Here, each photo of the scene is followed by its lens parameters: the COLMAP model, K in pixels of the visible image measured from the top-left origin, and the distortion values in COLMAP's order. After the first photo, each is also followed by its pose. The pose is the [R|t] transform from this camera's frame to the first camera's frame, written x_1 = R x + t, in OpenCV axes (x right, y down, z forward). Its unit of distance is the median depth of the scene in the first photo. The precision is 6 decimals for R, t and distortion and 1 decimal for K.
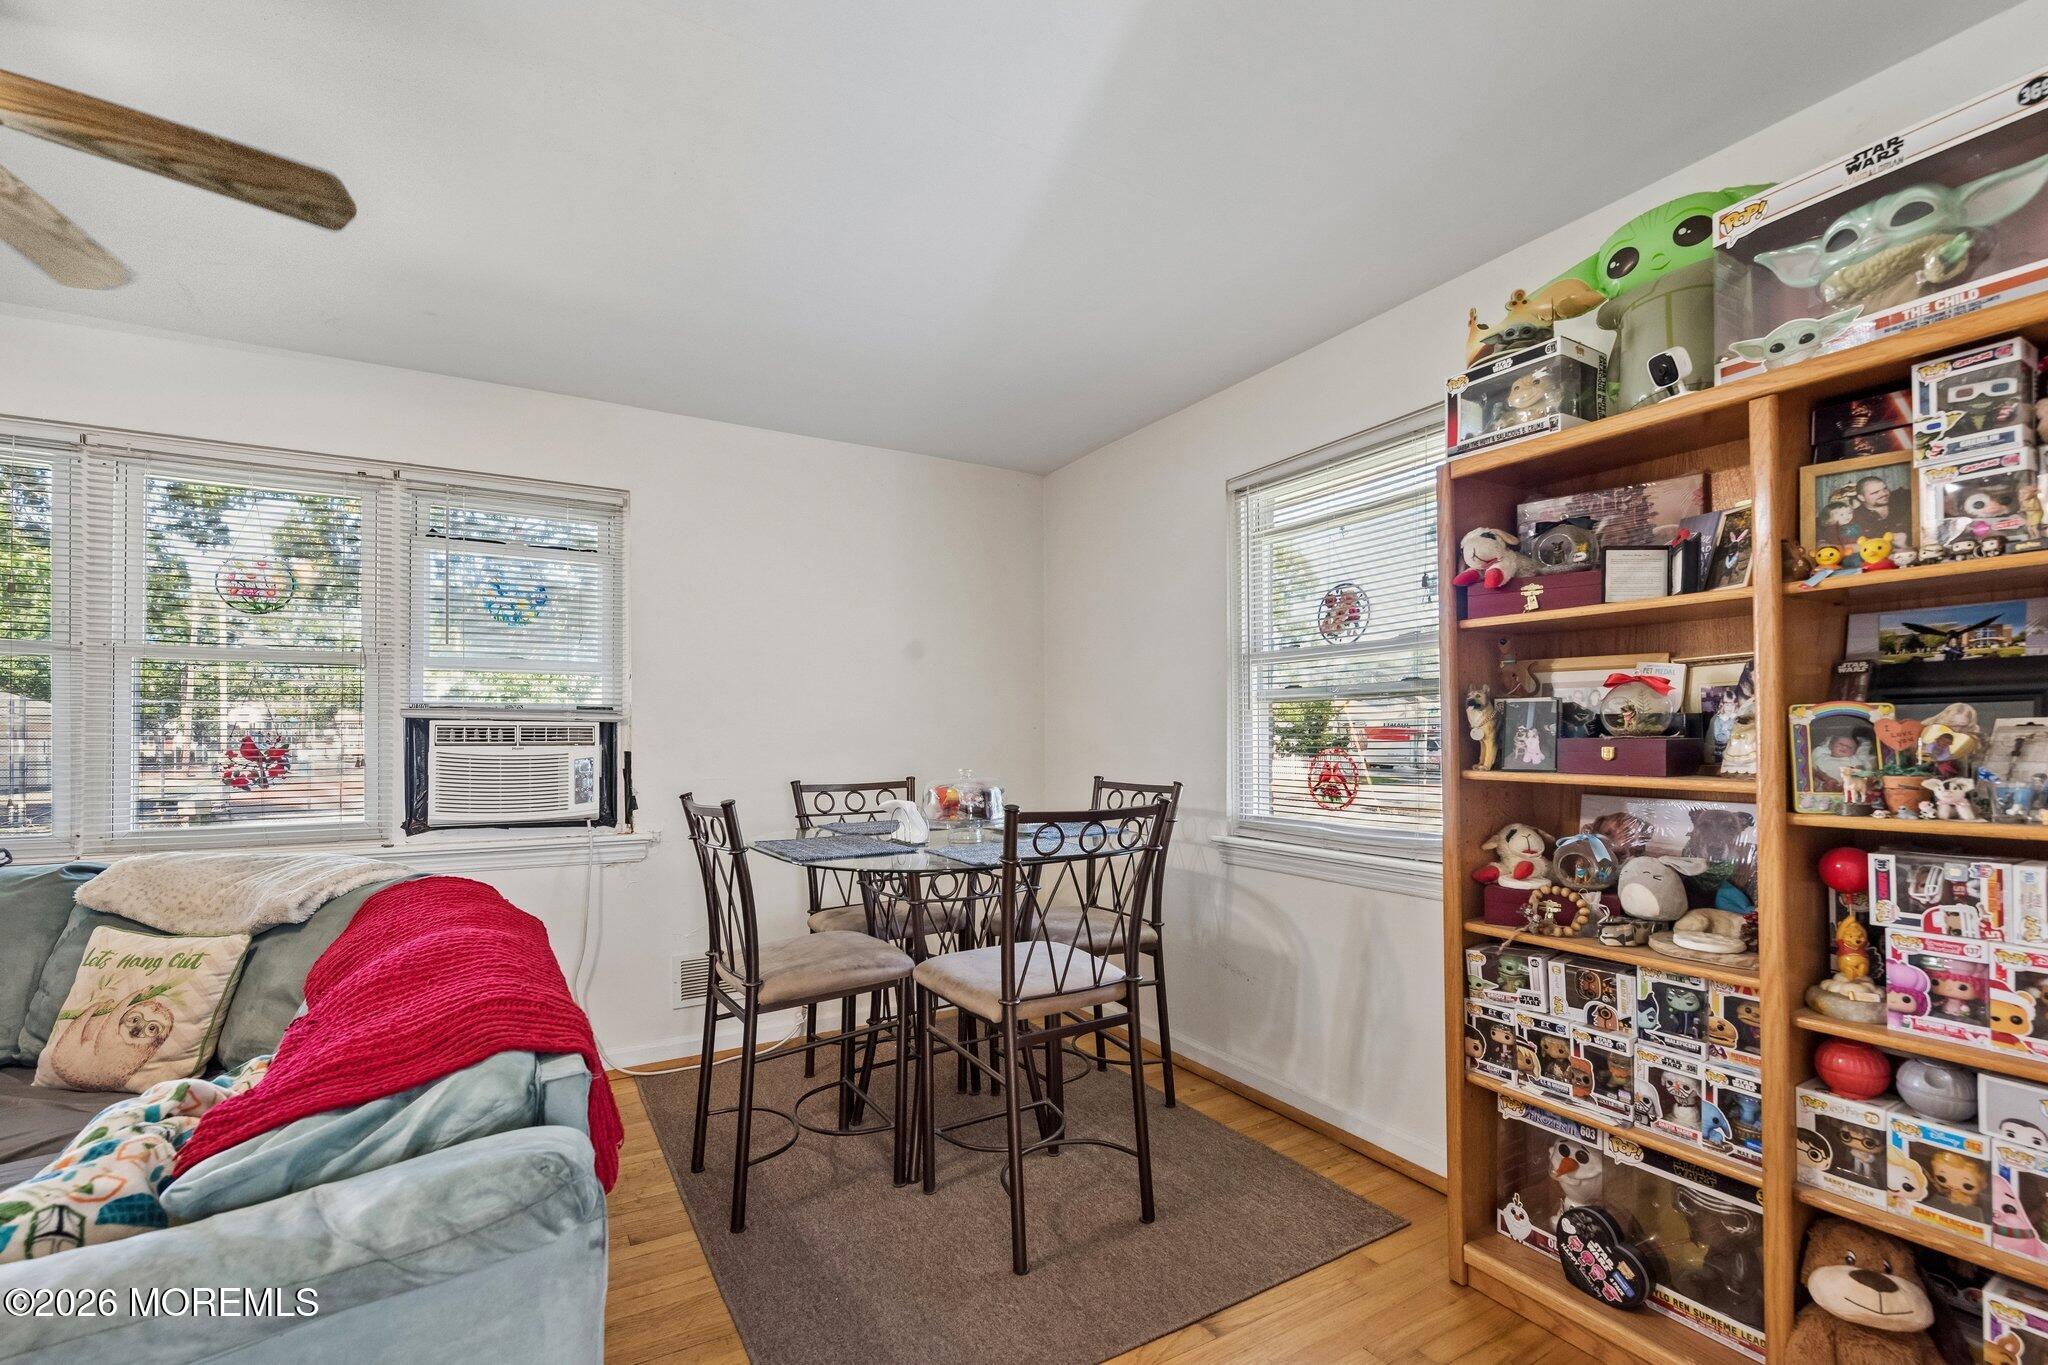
lens RADIAL K [[896.4, 0, 1030.8], [0, 896.4, 733.9], [0, 0, 1]] dist [-0.001834, -0.000670]
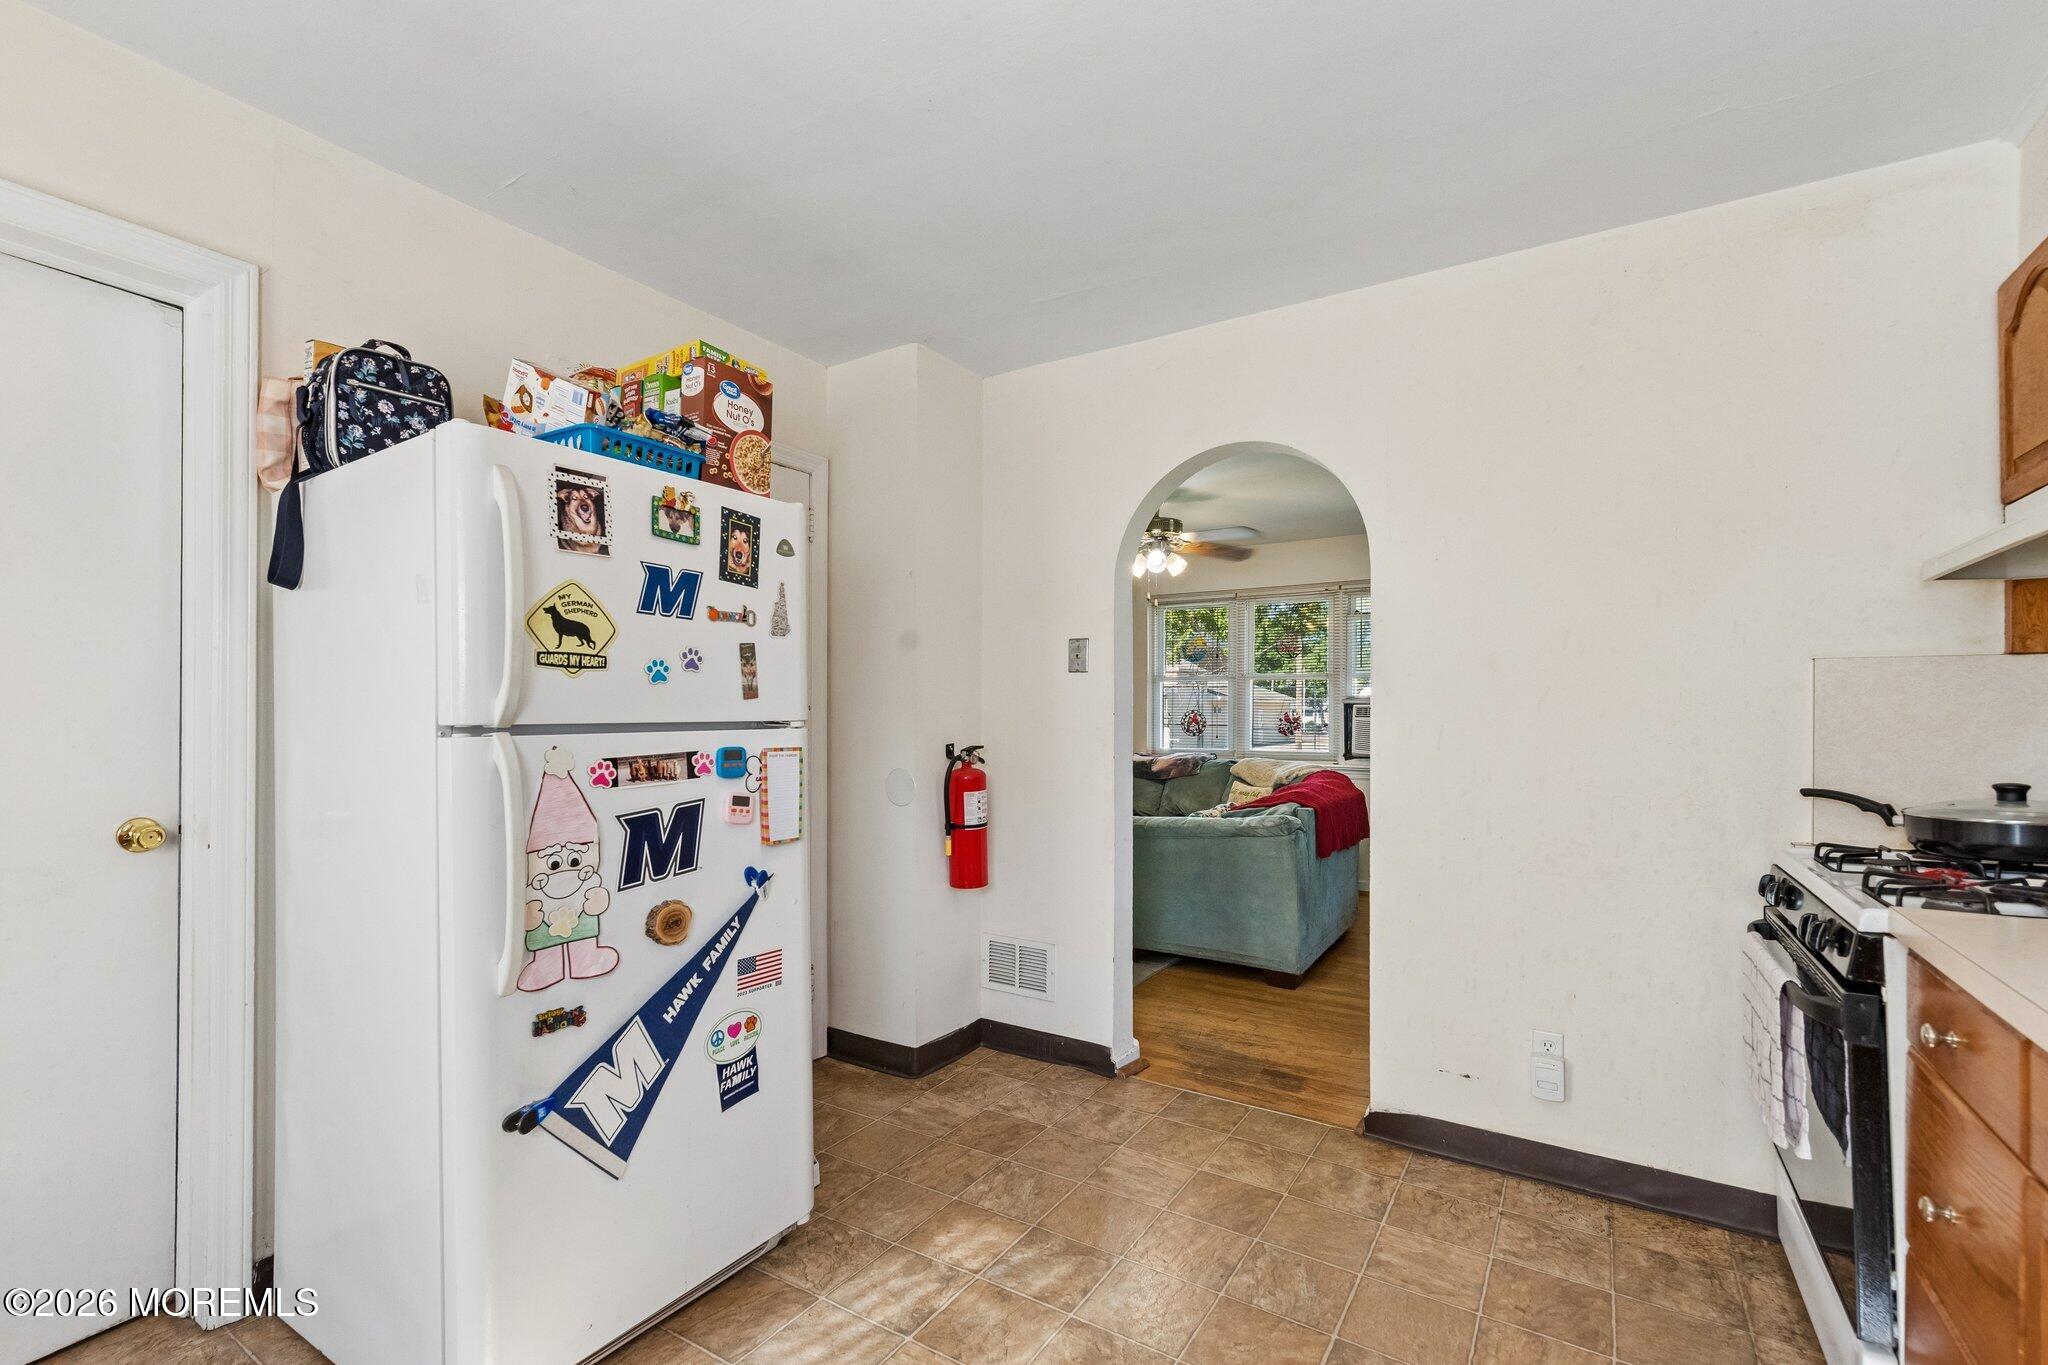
lens RADIAL K [[898.5, 0, 1023.4], [0, 898.5, 719.8], [0, 0, 1]] dist [0.000274, 0.000214]
pose [[0.459833, 0.010889, -0.887939, 1.148125], [-0.000349, 0.999927, 0.012082, -0.007217], [0.888006, -0.005245, 0.459803, -0.878504]]
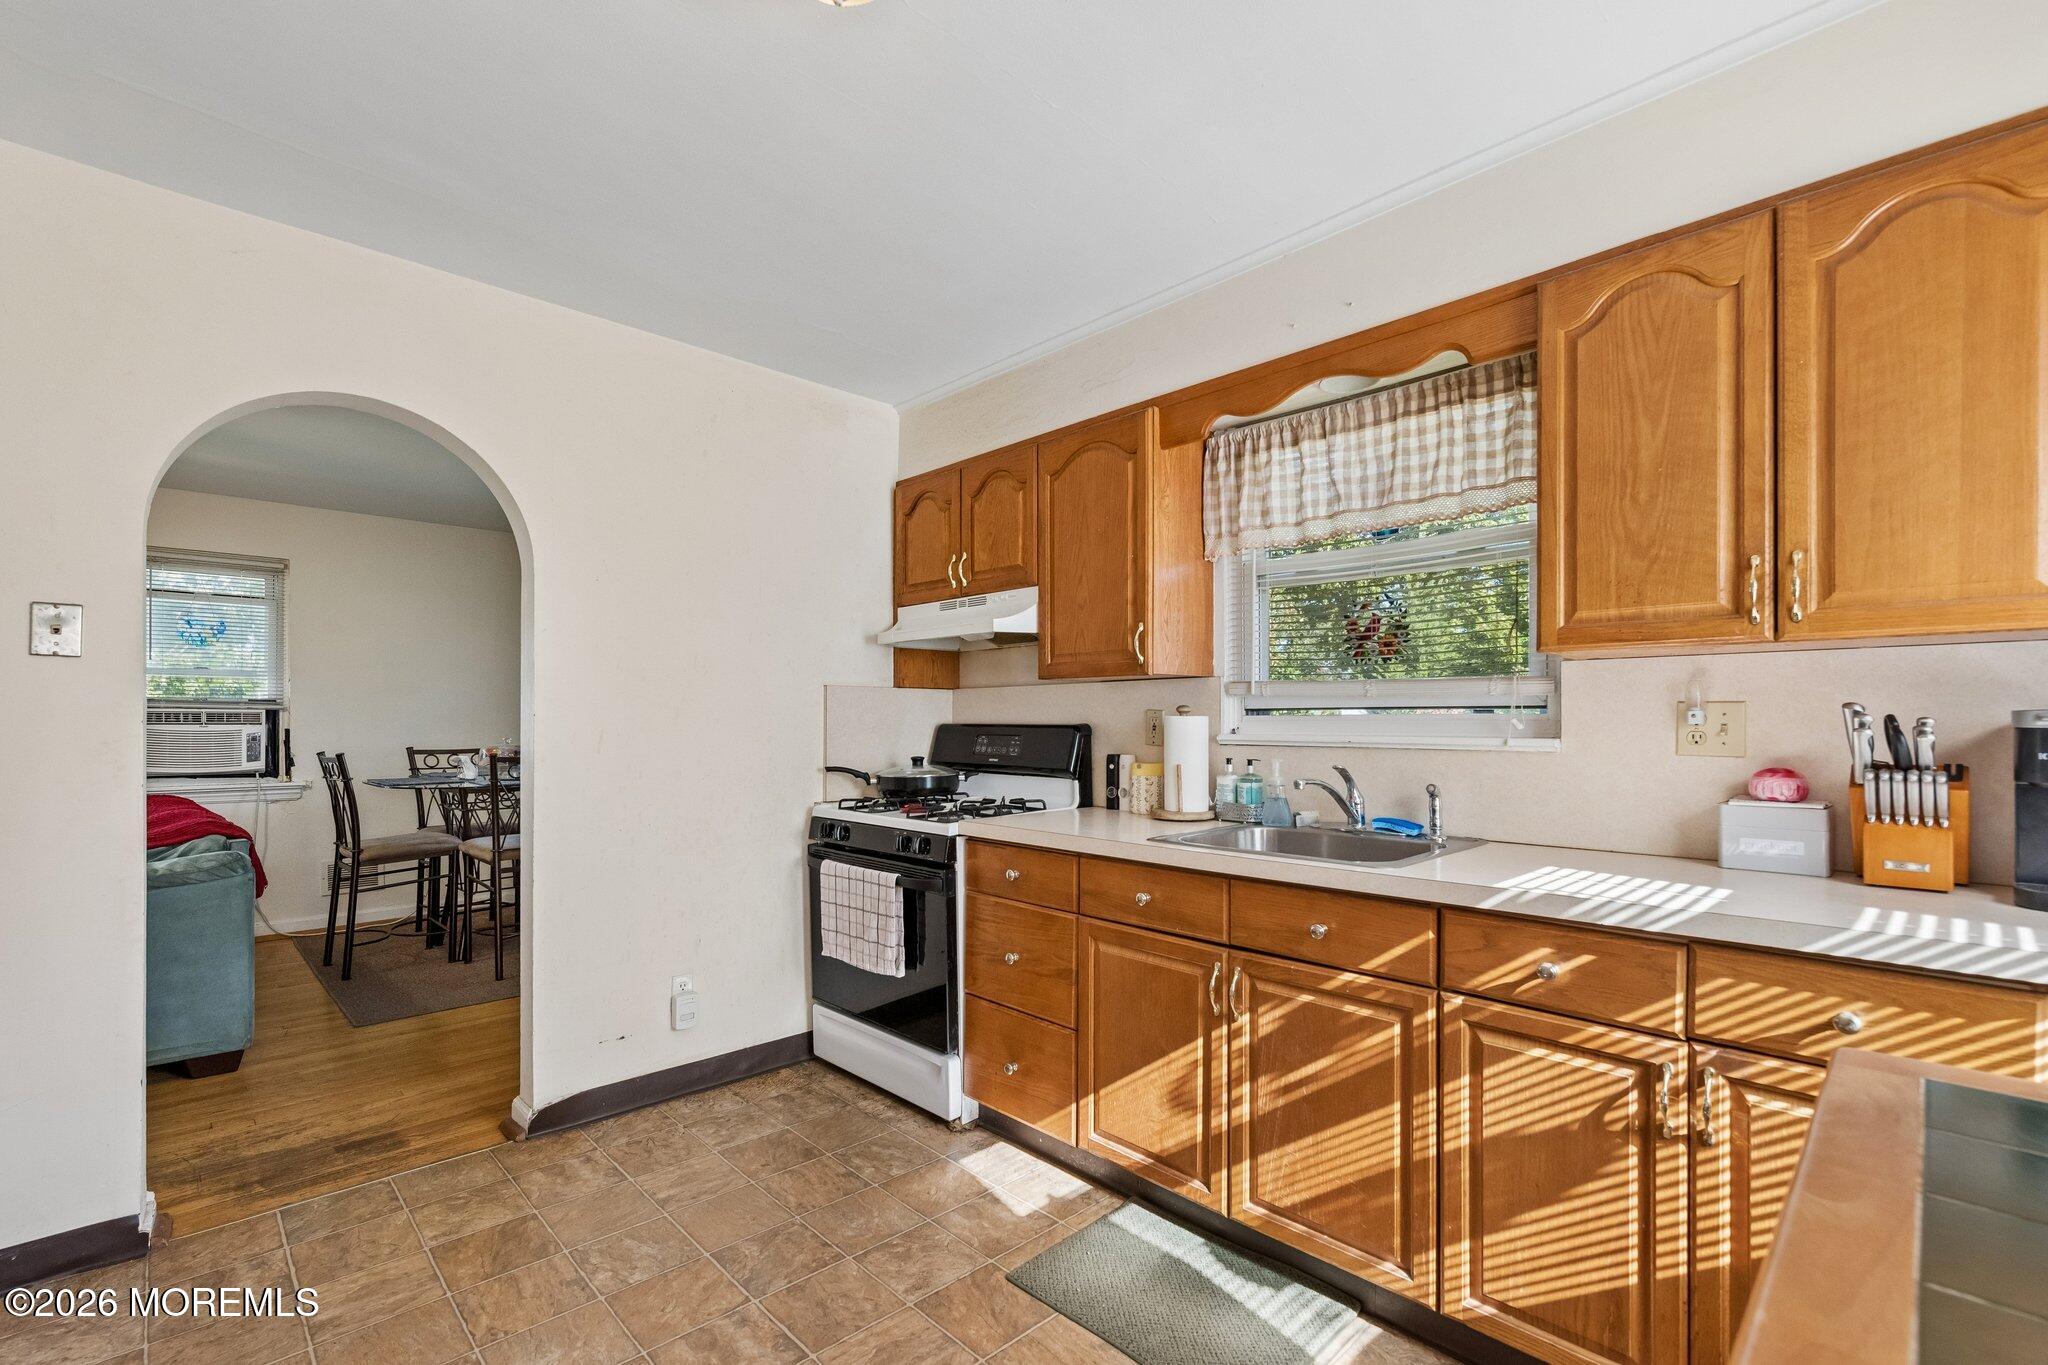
lens RADIAL K [[898.5, 0, 1023.4], [0, 898.5, 719.8], [0, 0, 1]] dist [0.000274, 0.000214]
pose [[0.971630, 0.004434, 0.236466, 0.652816], [-0.004972, 0.999986, 0.001677, -0.007469], [-0.236455, -0.002805, 0.971638, -1.261656]]
